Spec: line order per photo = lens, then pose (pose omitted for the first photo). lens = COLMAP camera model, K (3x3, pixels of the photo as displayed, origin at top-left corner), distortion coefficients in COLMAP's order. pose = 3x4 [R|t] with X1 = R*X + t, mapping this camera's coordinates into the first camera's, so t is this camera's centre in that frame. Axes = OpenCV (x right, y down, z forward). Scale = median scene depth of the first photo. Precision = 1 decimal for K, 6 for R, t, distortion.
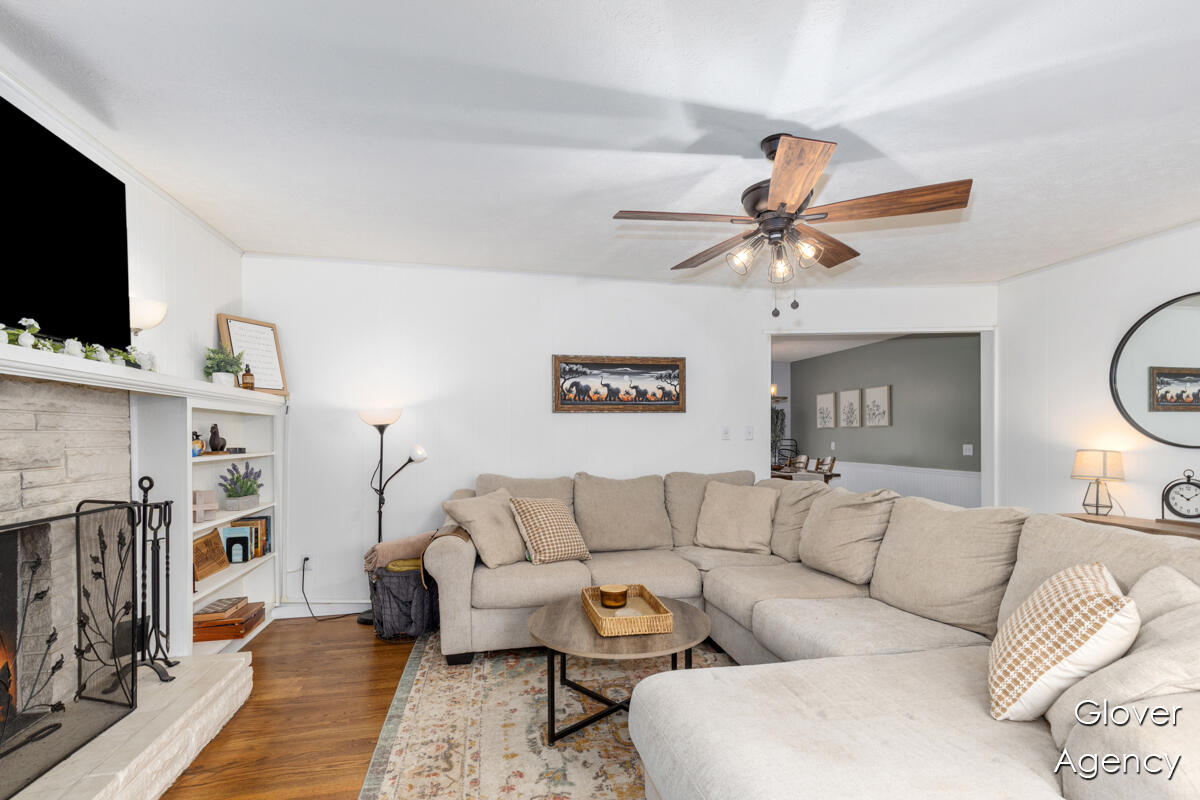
lens RADIAL K [[555.4, 0, 602.6], [0, 555.4, 438.6], [0, 0, 1]] dist [0.002449, -0.000108]
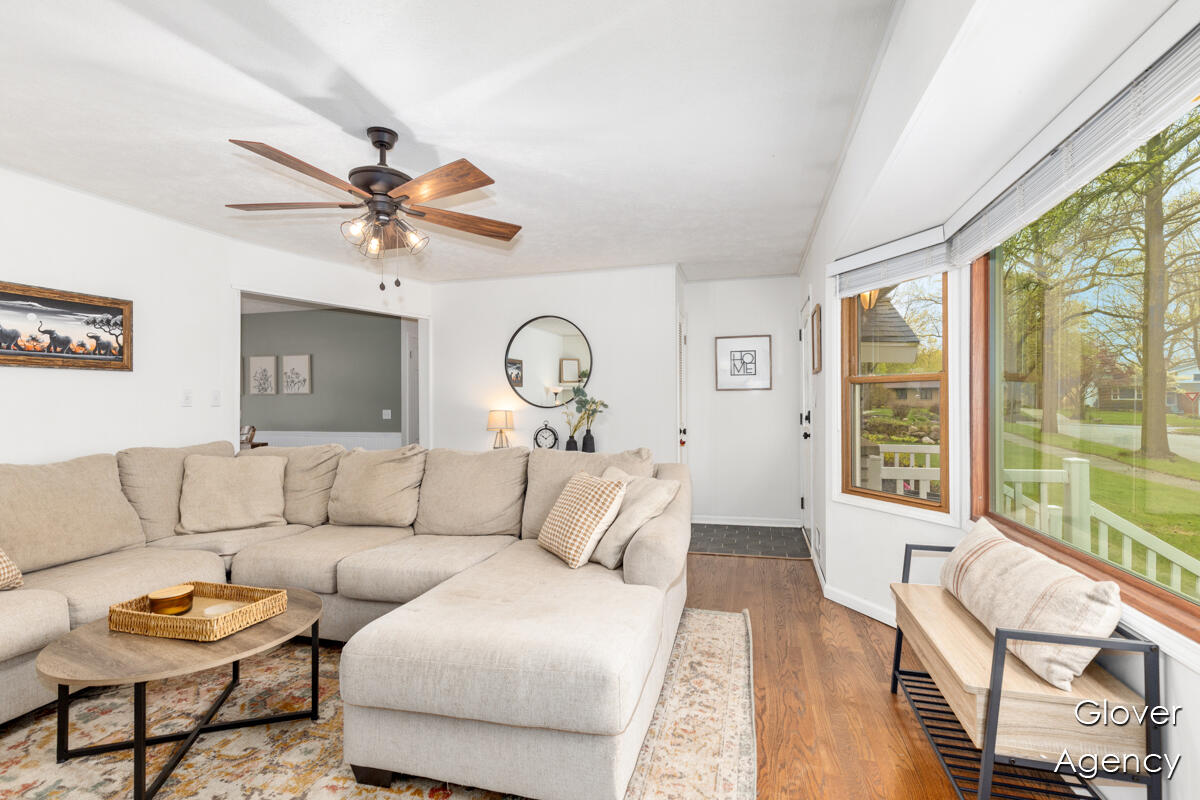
lens RADIAL K [[549.6, 0, 614.8], [0, 549.6, 397.2], [0, 0, 1]] dist [0.000438, -0.000040]
pose [[0.451593, 0.007136, 0.892196, -0.363532], [0.010749, 0.999852, -0.013438, 0.010360], [-0.892159, 0.015659, 0.451449, 0.078809]]
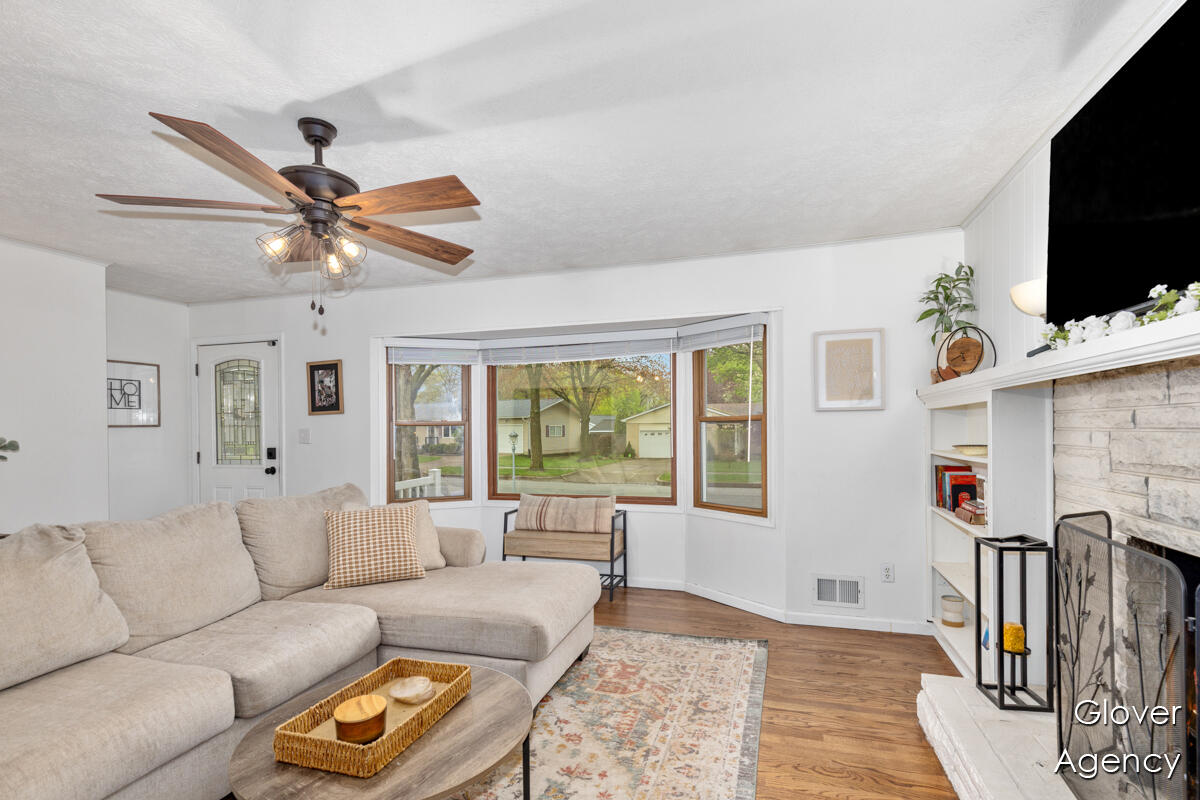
lens RADIAL K [[554.8, 0, 615.9], [0, 554.8, 426.4], [0, 0, 1]] dist [0.000219, -0.000319]
pose [[-0.882820, 0.012148, 0.469555, -0.450612], [0.014645, 0.999891, 0.001664, -0.017808], [-0.469484, 0.008346, -0.882902, 1.271323]]
